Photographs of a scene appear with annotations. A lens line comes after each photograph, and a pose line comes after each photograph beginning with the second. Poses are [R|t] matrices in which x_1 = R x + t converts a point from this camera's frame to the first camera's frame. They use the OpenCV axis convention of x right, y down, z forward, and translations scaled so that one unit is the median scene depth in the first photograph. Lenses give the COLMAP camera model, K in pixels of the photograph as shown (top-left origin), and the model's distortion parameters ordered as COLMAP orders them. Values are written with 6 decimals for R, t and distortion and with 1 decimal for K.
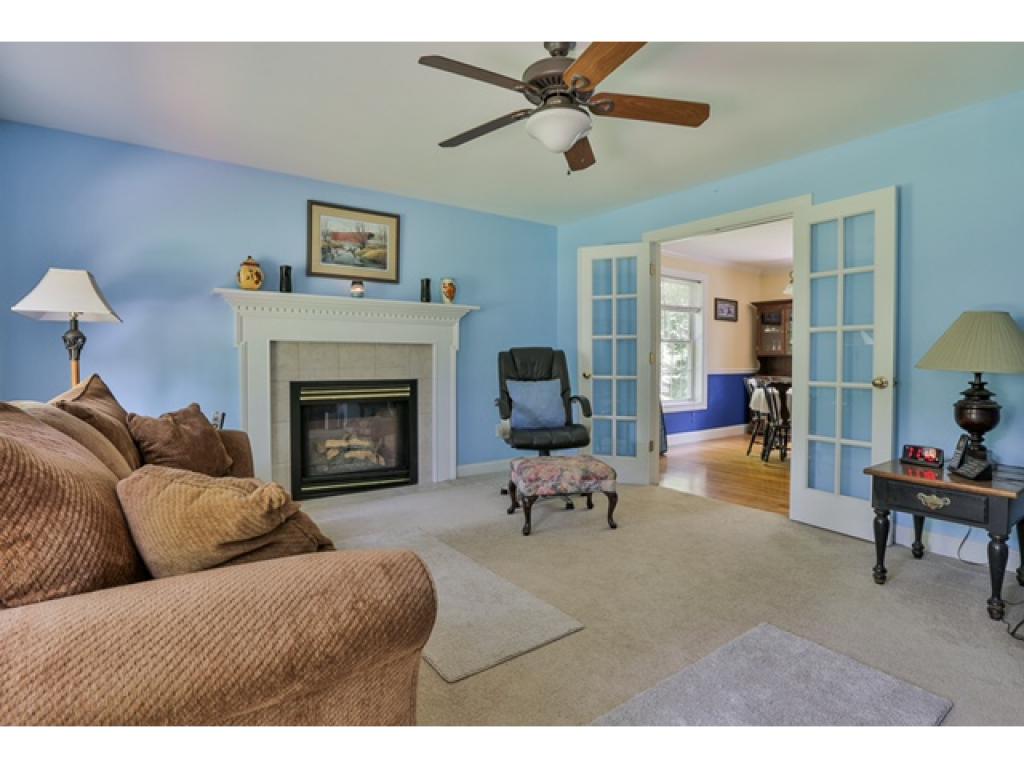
lens RADIAL K [[524.4, 0, 511.3], [0, 524.4, 368.7], [0, 0, 1]] dist [-0.002495, -0.000667]
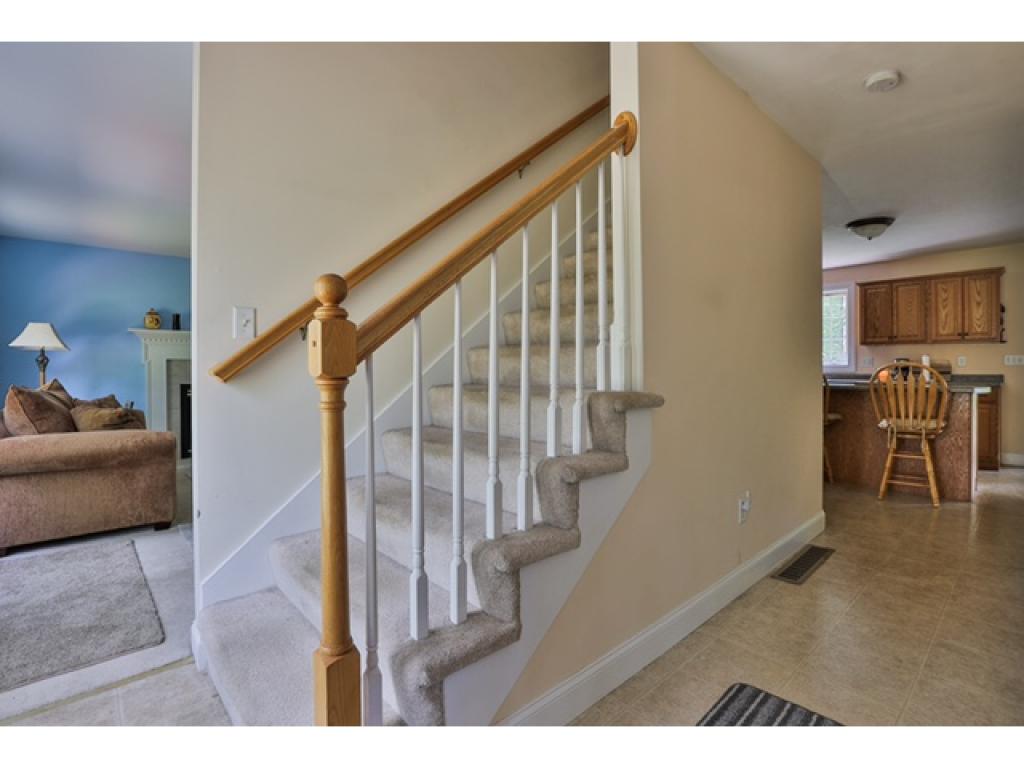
lens RADIAL K [[478.1, 0, 511.2], [0, 478.1, 372.4], [0, 0, 1]] dist [-0.021142, 0.000299]
pose [[0.992867, -0.008960, 0.118894, 0.601131], [0.010459, 0.999873, -0.011992, 0.022093], [-0.118771, 0.013150, 0.992835, -0.822868]]
